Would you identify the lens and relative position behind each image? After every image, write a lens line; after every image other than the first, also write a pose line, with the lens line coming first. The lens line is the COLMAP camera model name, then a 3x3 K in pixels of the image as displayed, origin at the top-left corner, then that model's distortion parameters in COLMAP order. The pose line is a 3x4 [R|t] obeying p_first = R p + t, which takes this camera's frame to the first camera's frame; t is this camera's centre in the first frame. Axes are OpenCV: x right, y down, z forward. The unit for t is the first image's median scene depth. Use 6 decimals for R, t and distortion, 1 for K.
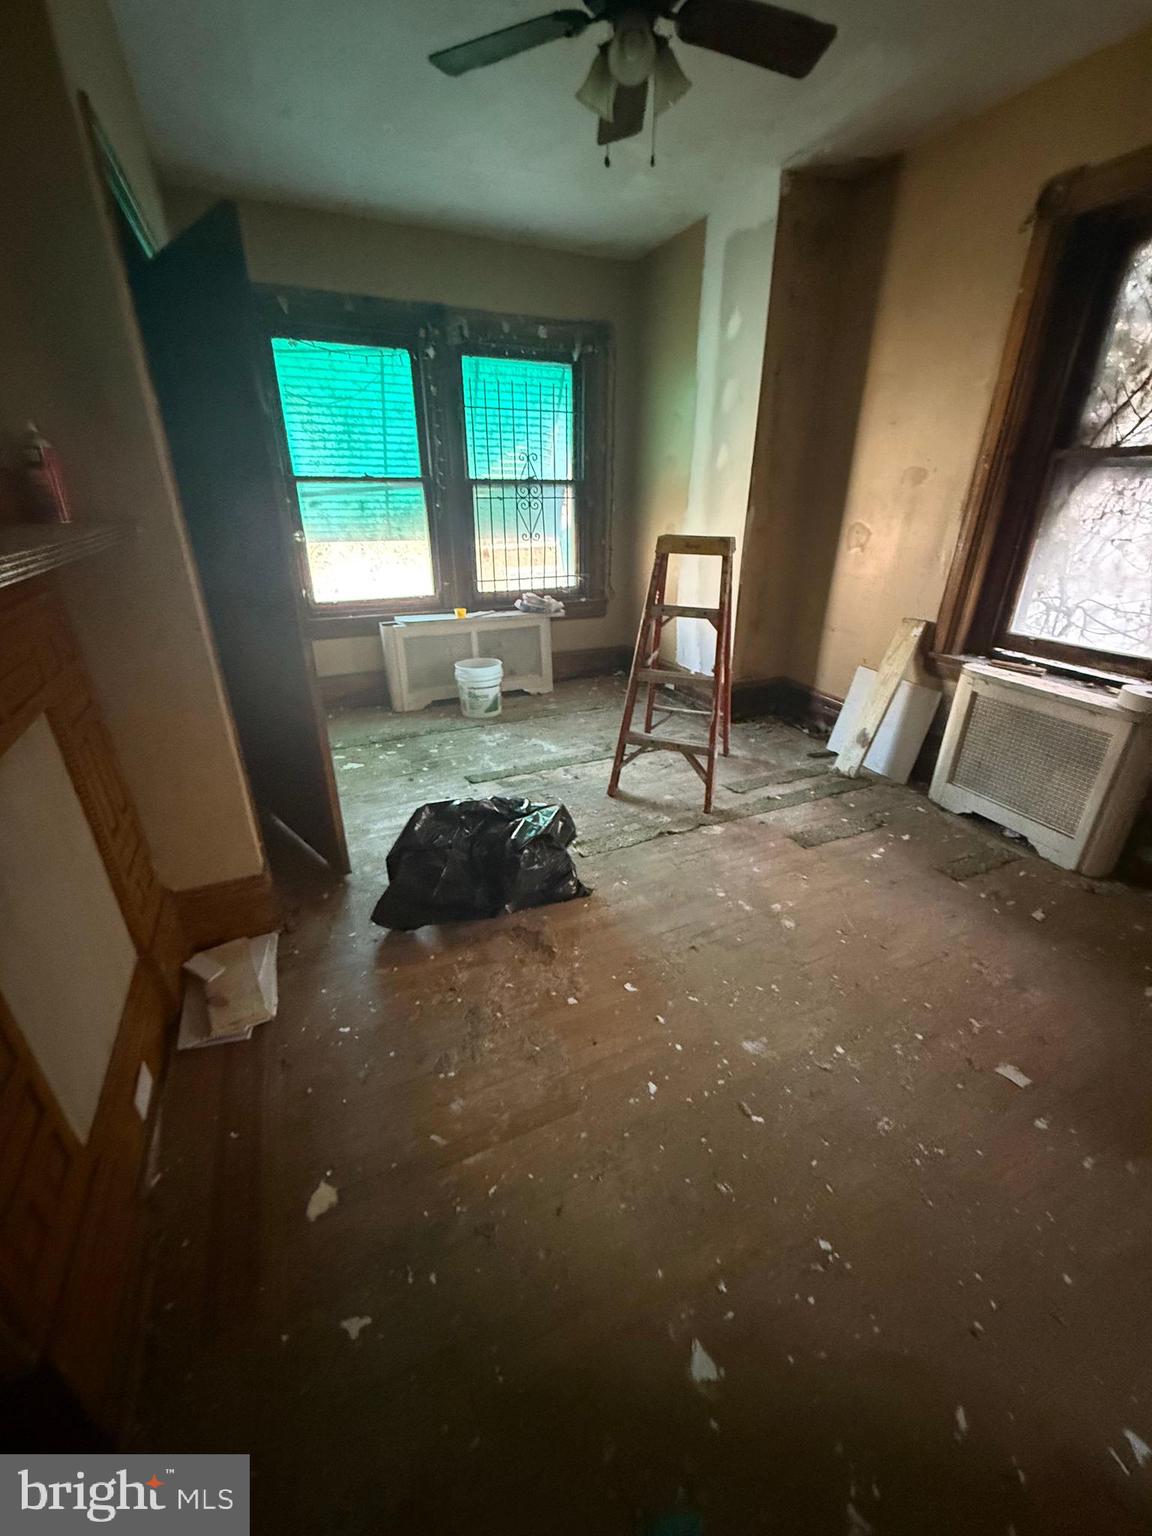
lens RADIAL K [[614.6, 0, 579.4], [0, 614.6, 768.6], [0, 0, 1]] dist [0.000658, -0.000012]
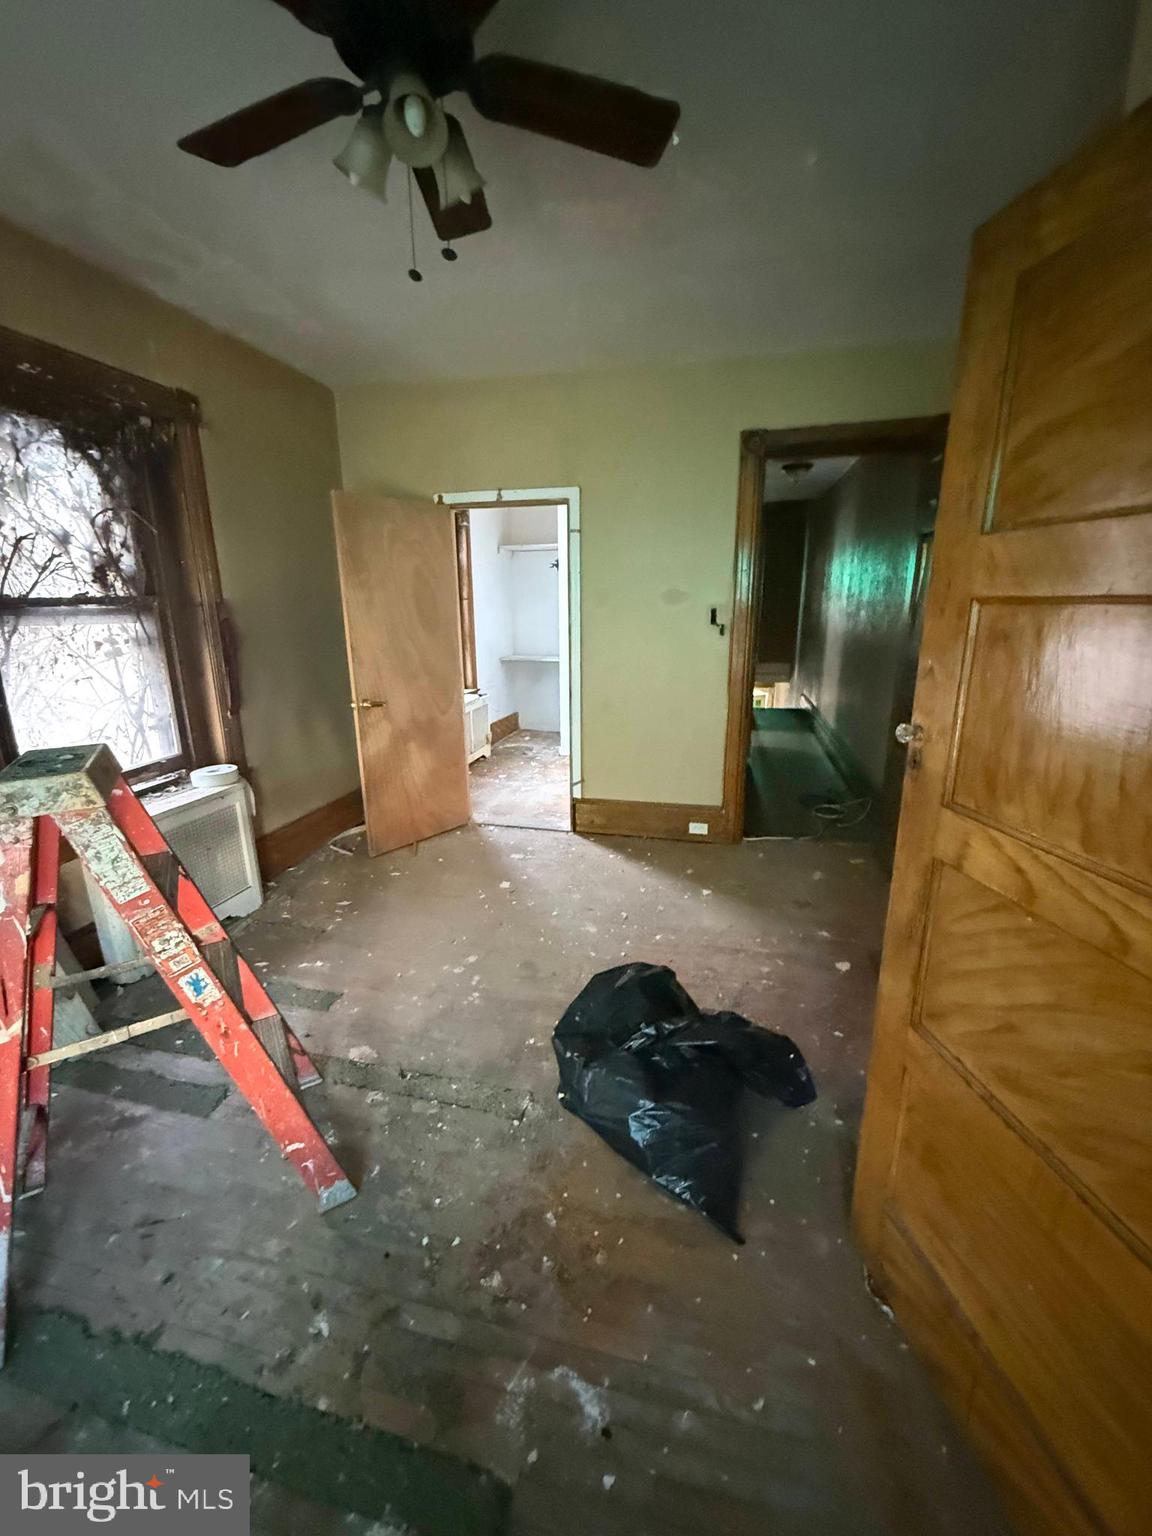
lens RADIAL K [[614.6, 0, 578.5], [0, 614.6, 764.2], [0, 0, 1]] dist [0.000658, -0.000012]
pose [[-0.785360, -0.157195, 0.598748, -0.446044], [0.260206, 0.793797, 0.549708, -0.603056], [-0.561696, 0.587517, -0.582513, 1.203562]]
